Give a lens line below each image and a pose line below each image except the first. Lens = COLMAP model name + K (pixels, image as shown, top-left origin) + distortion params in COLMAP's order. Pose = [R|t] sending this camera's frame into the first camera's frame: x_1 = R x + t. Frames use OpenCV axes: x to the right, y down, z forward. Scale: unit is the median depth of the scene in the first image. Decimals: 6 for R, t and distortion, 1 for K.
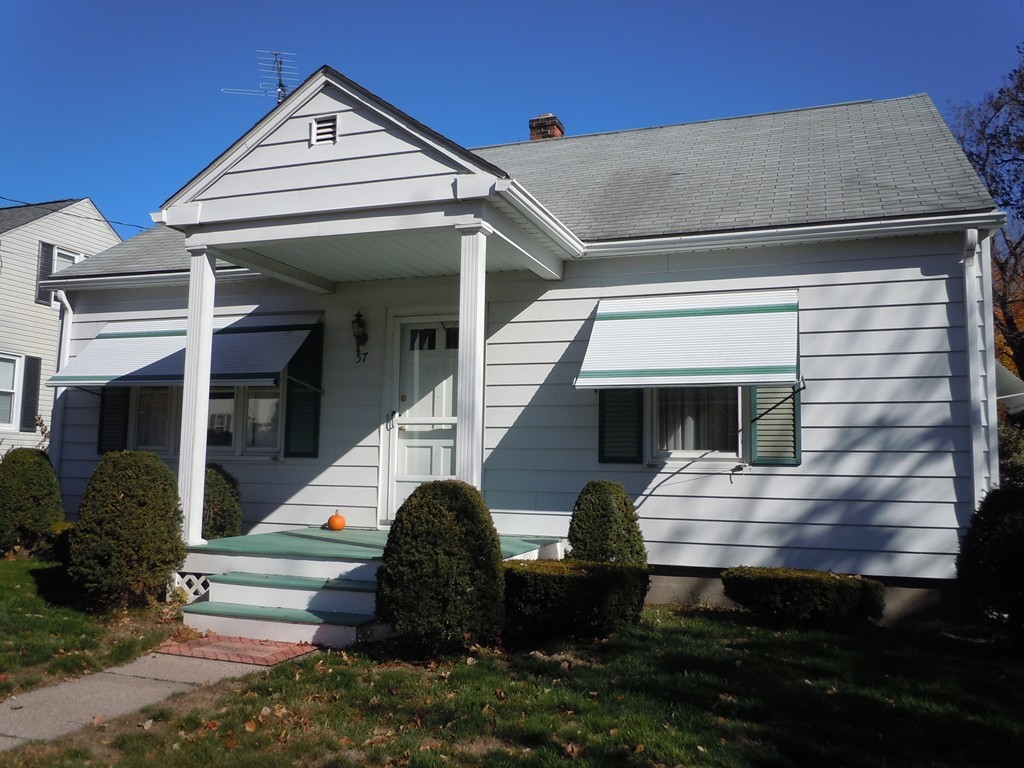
lens RADIAL K [[861.6, 0, 518.8], [0, 861.6, 389.3], [0, 0, 1]] dist [0.025778, -0.004525]
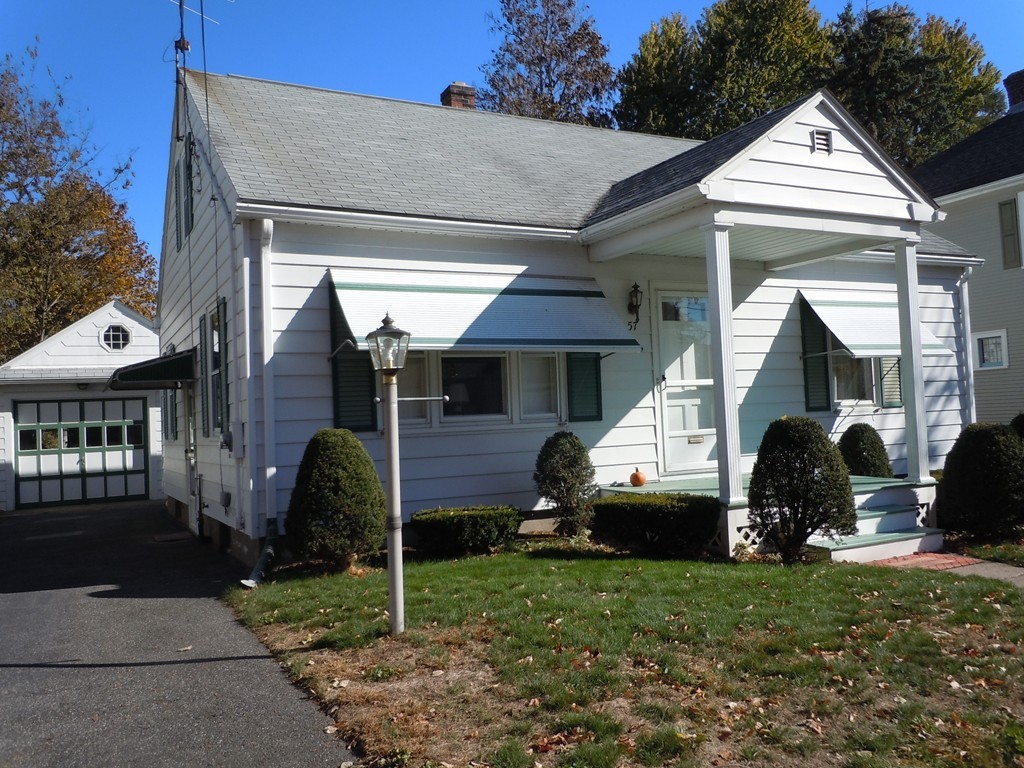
lens RADIAL K [[861.6, 0, 519.6], [0, 861.6, 381.1], [0, 0, 1]] dist [0.025778, -0.004525]
pose [[0.677170, -0.017772, 0.735612, -1.278066], [-0.015219, 0.999156, 0.038149, -0.007853], [-0.735669, -0.037029, 0.676328, 0.446252]]
